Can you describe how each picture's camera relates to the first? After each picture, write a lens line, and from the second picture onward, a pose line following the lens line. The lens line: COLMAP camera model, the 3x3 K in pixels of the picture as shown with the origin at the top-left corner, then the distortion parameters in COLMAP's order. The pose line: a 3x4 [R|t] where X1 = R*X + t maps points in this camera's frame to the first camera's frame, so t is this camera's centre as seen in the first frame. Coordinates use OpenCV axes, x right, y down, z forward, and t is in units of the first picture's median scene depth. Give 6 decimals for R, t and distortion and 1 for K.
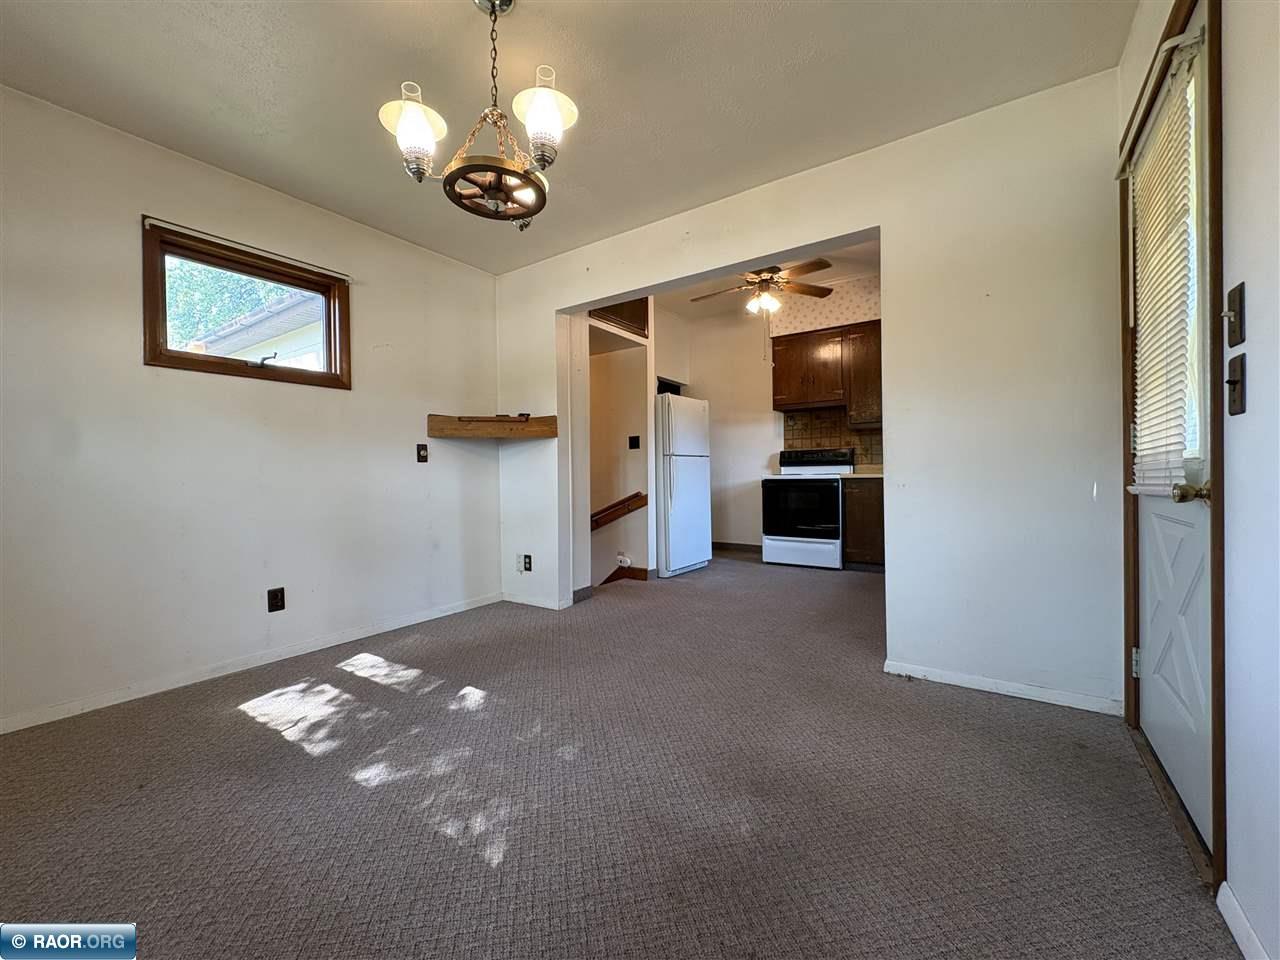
lens RADIAL K [[509.9, 0, 639.5], [0, 509.9, 478.7], [0, 0, 1]] dist [-0.002781, 0.000181]
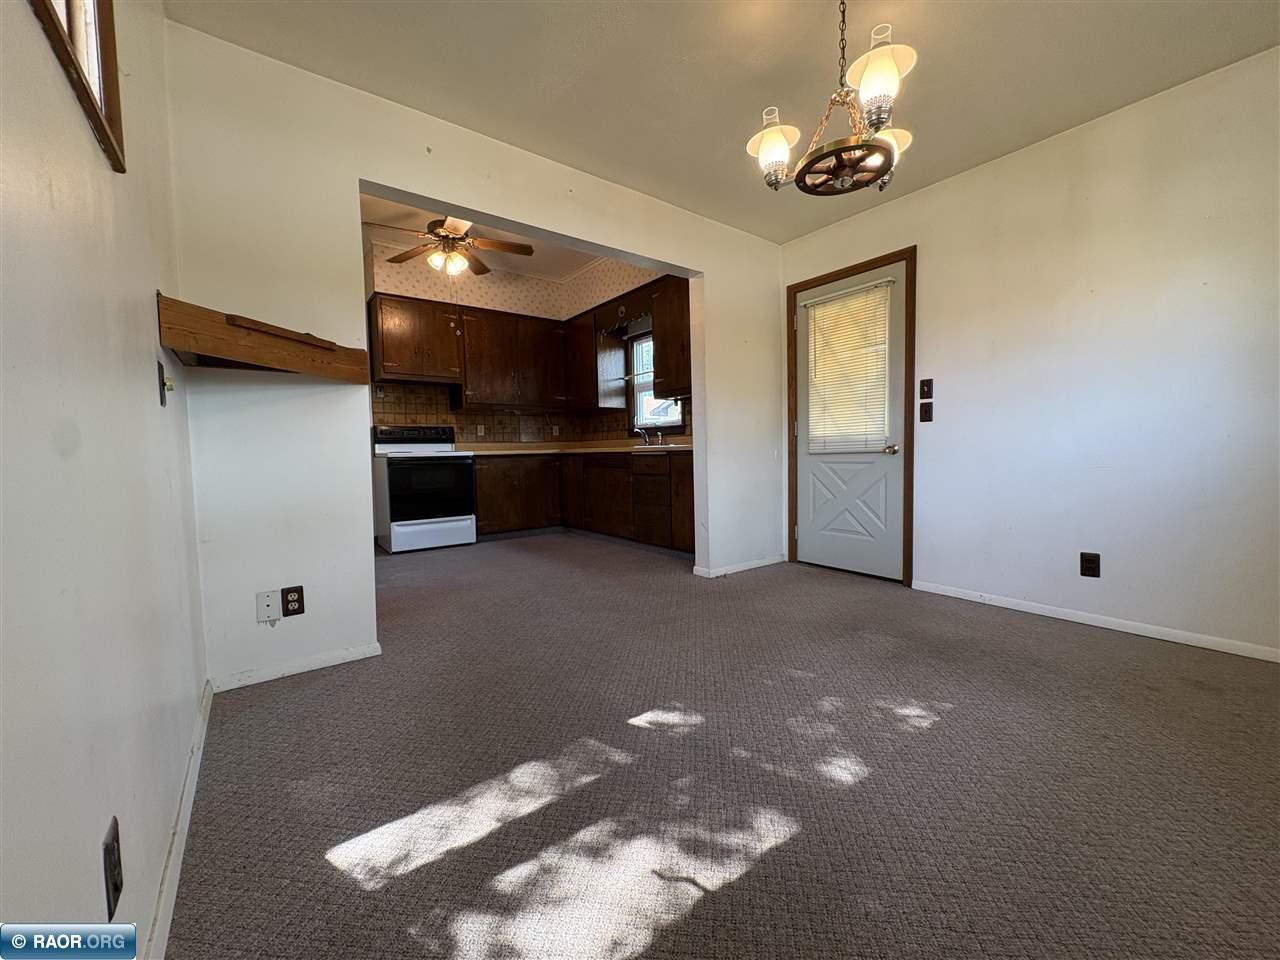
lens RADIAL K [[509.9, 0, 637.7], [0, 509.9, 482.0], [0, 0, 1]] dist [-0.002781, 0.000181]
pose [[0.321419, -0.051520, 0.945535, -0.951865], [0.020556, 0.998663, 0.047428, 0.021981], [-0.946714, 0.004192, 0.322048, 0.694824]]
